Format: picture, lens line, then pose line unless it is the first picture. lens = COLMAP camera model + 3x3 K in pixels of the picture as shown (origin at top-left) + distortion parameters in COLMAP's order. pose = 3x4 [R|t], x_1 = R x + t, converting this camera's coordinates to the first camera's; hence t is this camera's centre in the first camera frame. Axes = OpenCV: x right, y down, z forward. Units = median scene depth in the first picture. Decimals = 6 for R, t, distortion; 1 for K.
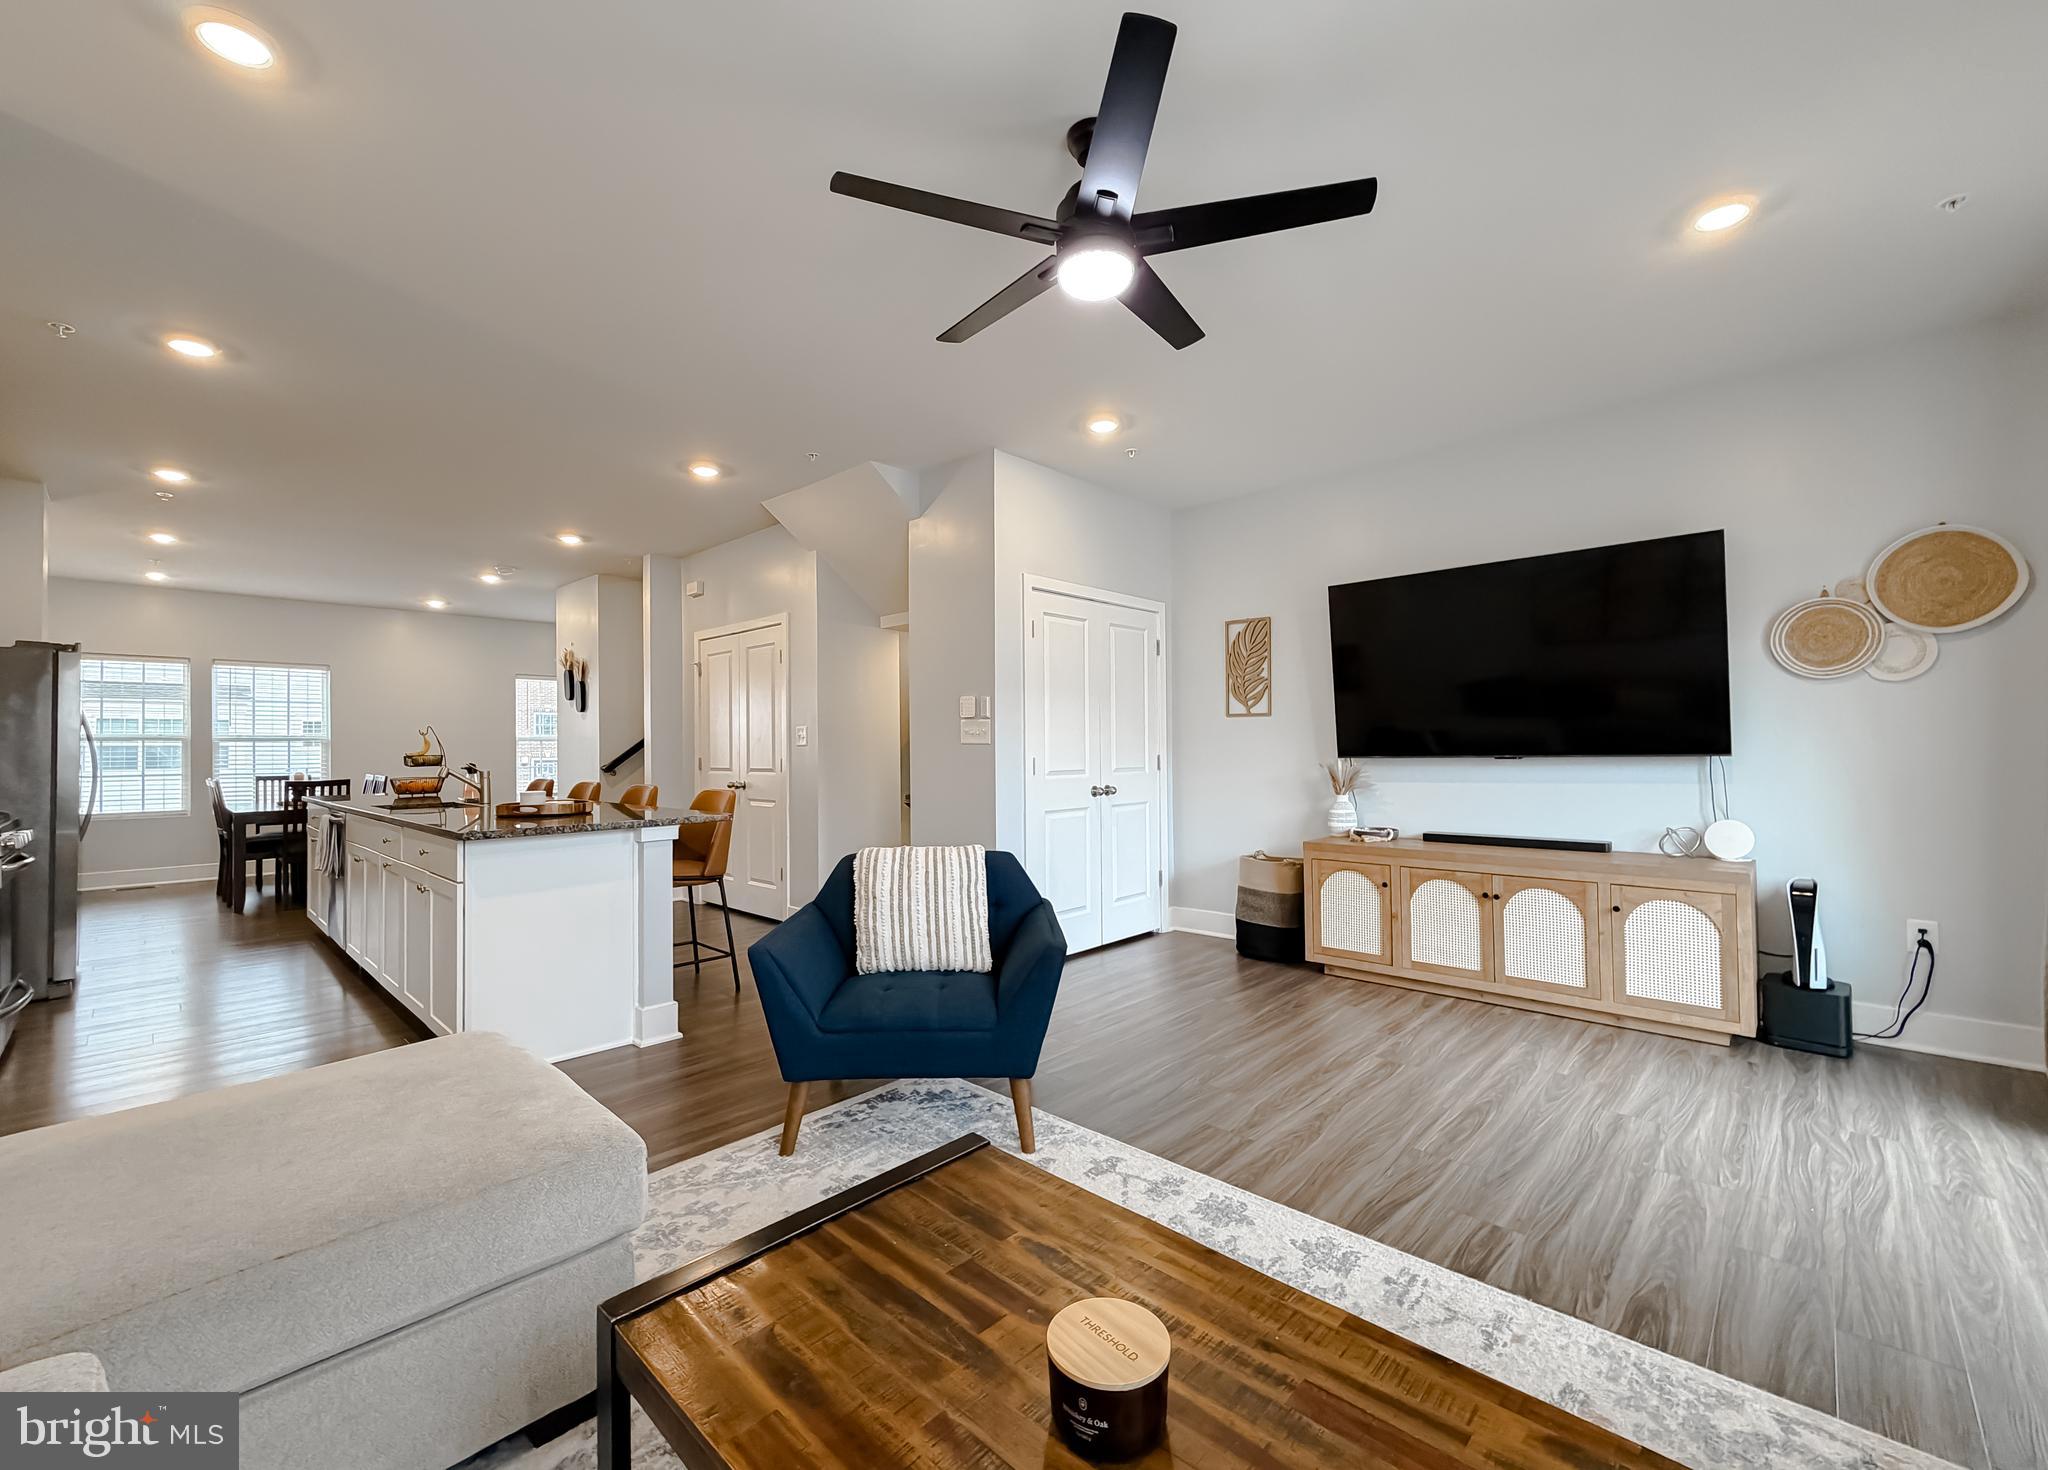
lens RADIAL K [[845.7, 0, 1010.7], [0, 845.7, 724.2], [0, 0, 1]] dist [0.001705, 0.000162]
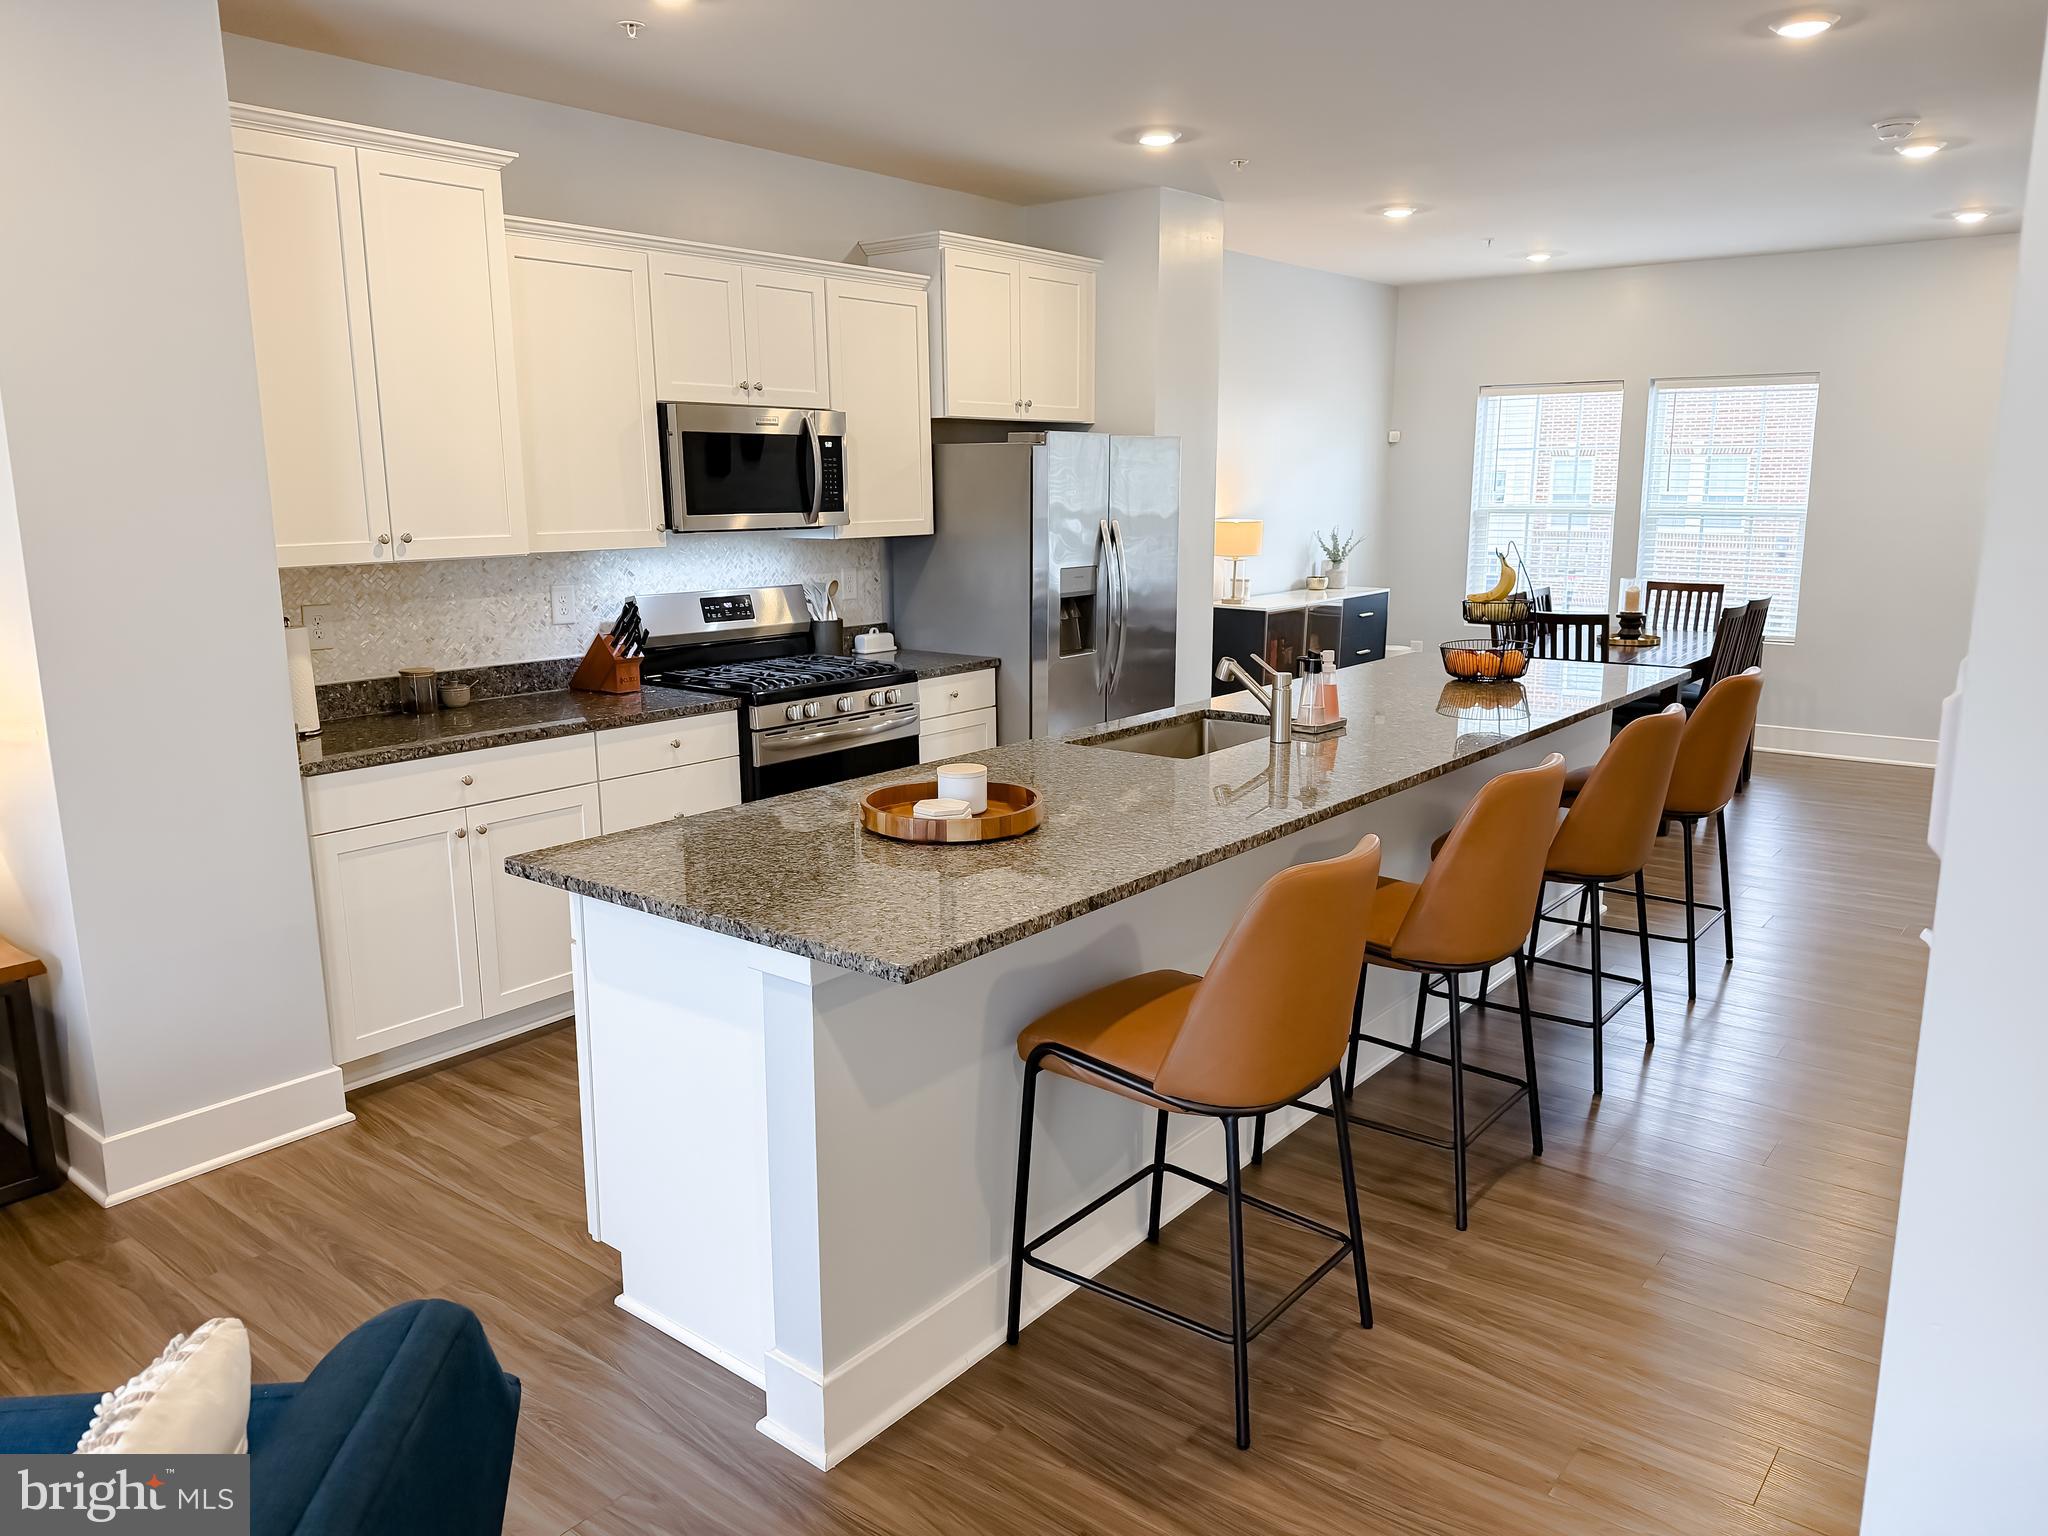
lens RADIAL K [[1448.1, 0, 1017.3], [0, 1448.1, 768.3], [0, 0, 1]] dist [0.069076, -0.004699]
pose [[0.092858, 0.202225, -0.974927, 0.235545], [0.037493, 0.977753, 0.206383, -0.090049], [0.994973, -0.055717, 0.083210, 1.104333]]
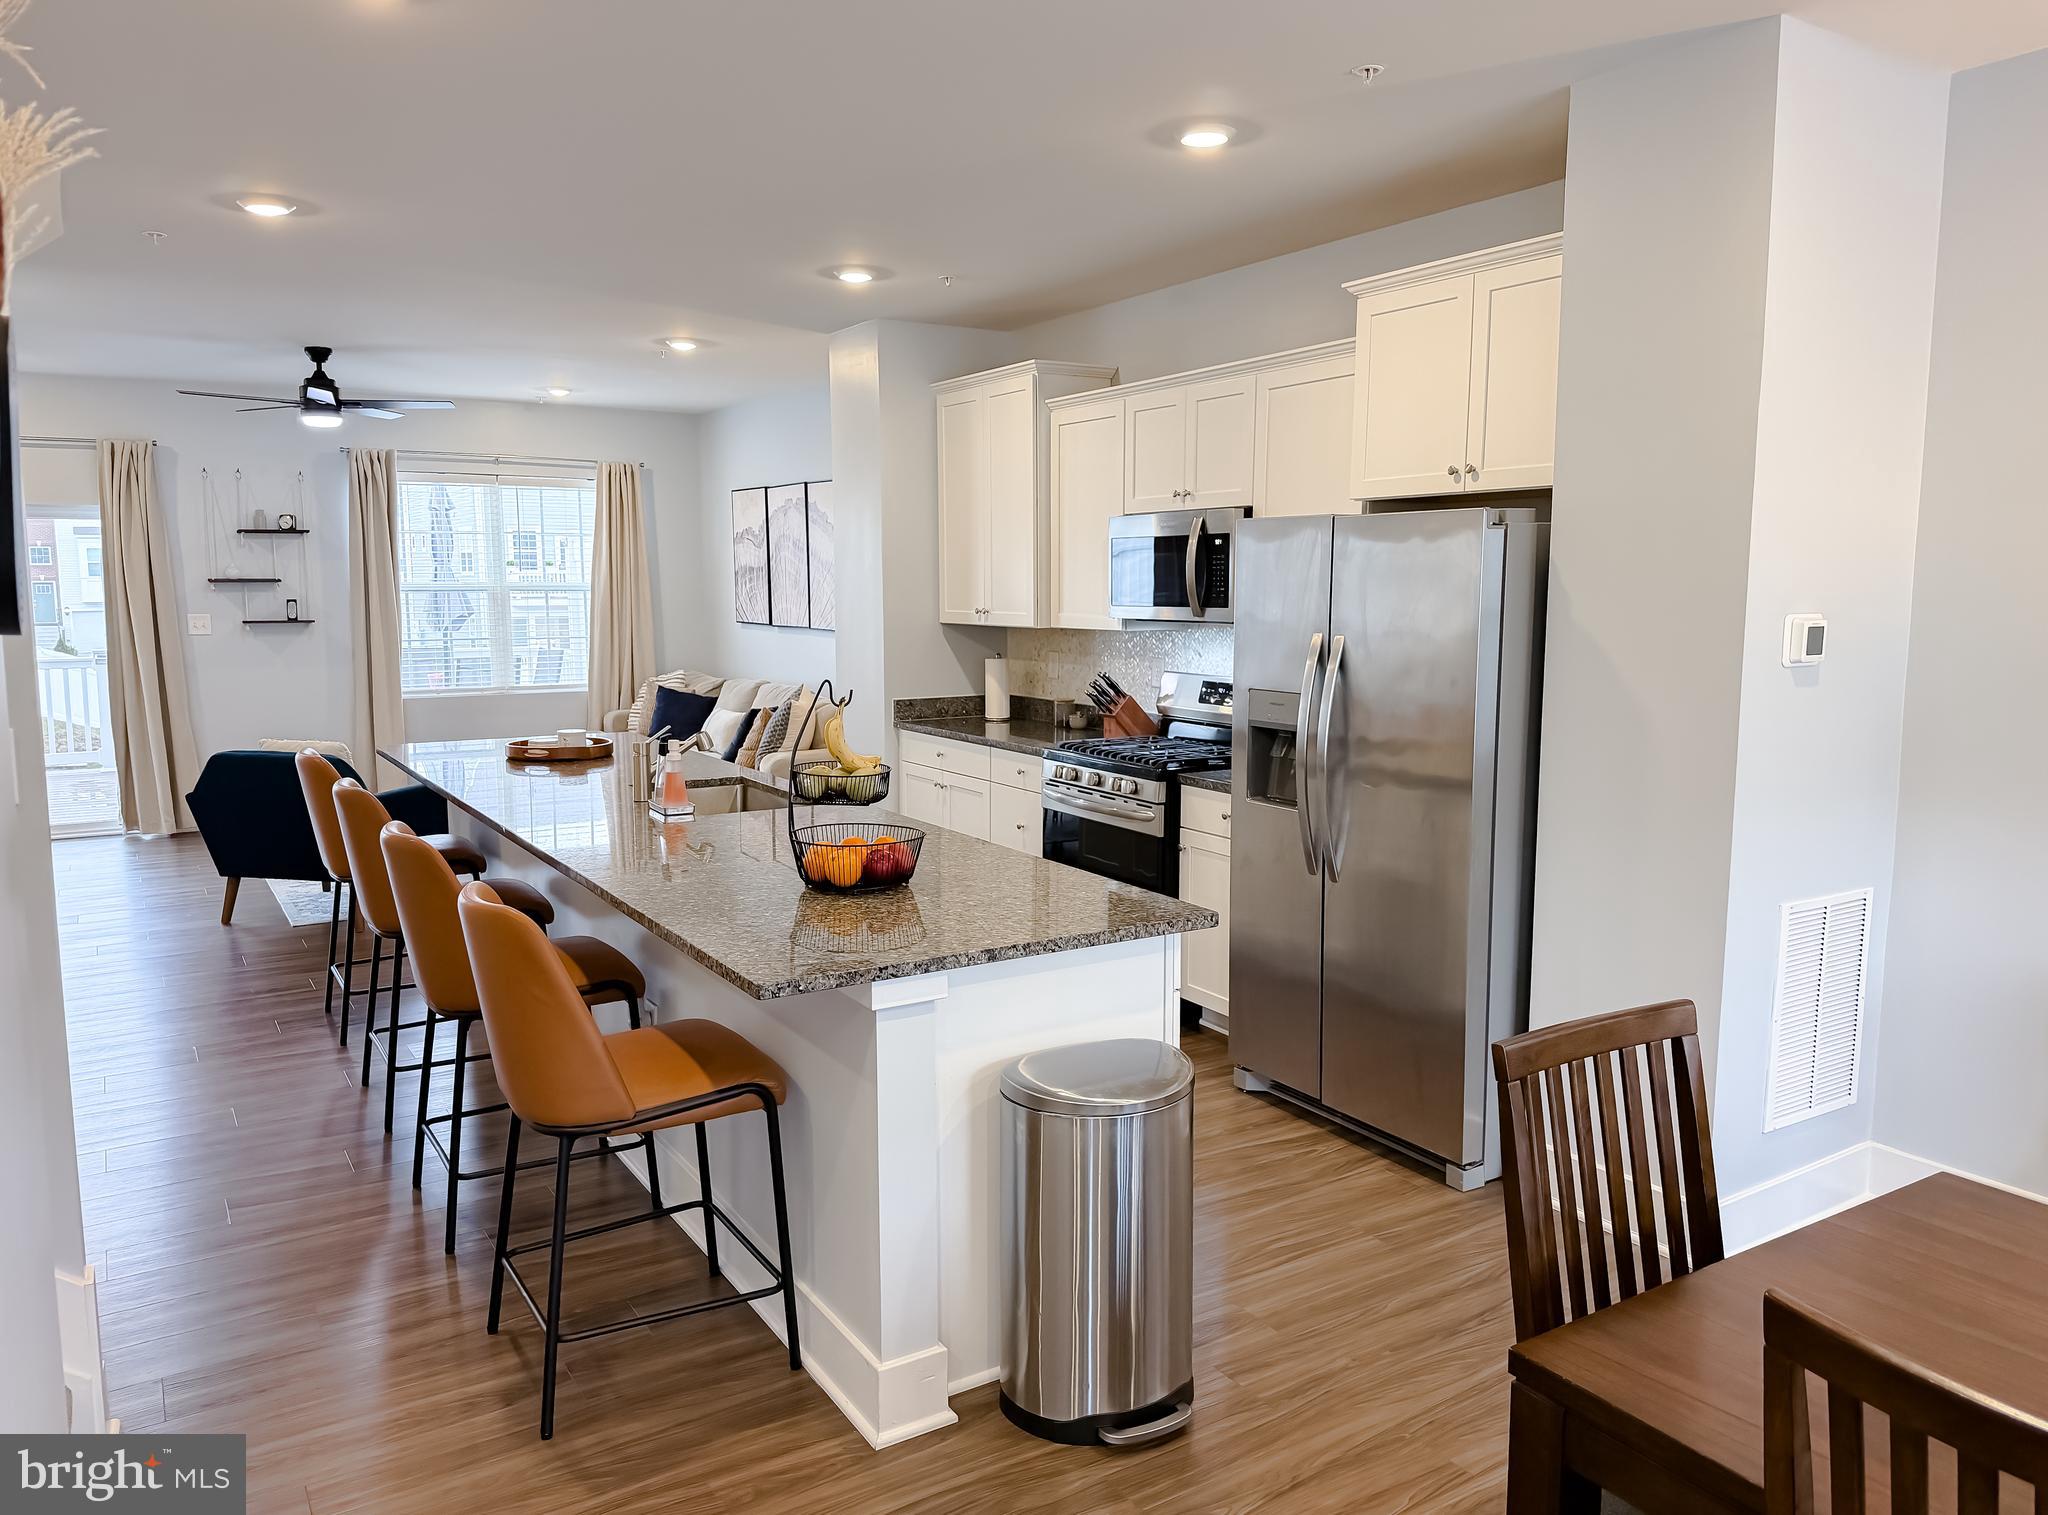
lens RADIAL K [[1457.1, 0, 996.7], [0, 1457.1, 758.1], [0, 0, 1]] dist [0.202268, -0.427151]
pose [[-0.967177, -0.019770, 0.253334, -1.544815], [0.004690, 0.995410, 0.095587, -0.036474], [-0.254061, 0.093638, -0.962645, 2.659531]]
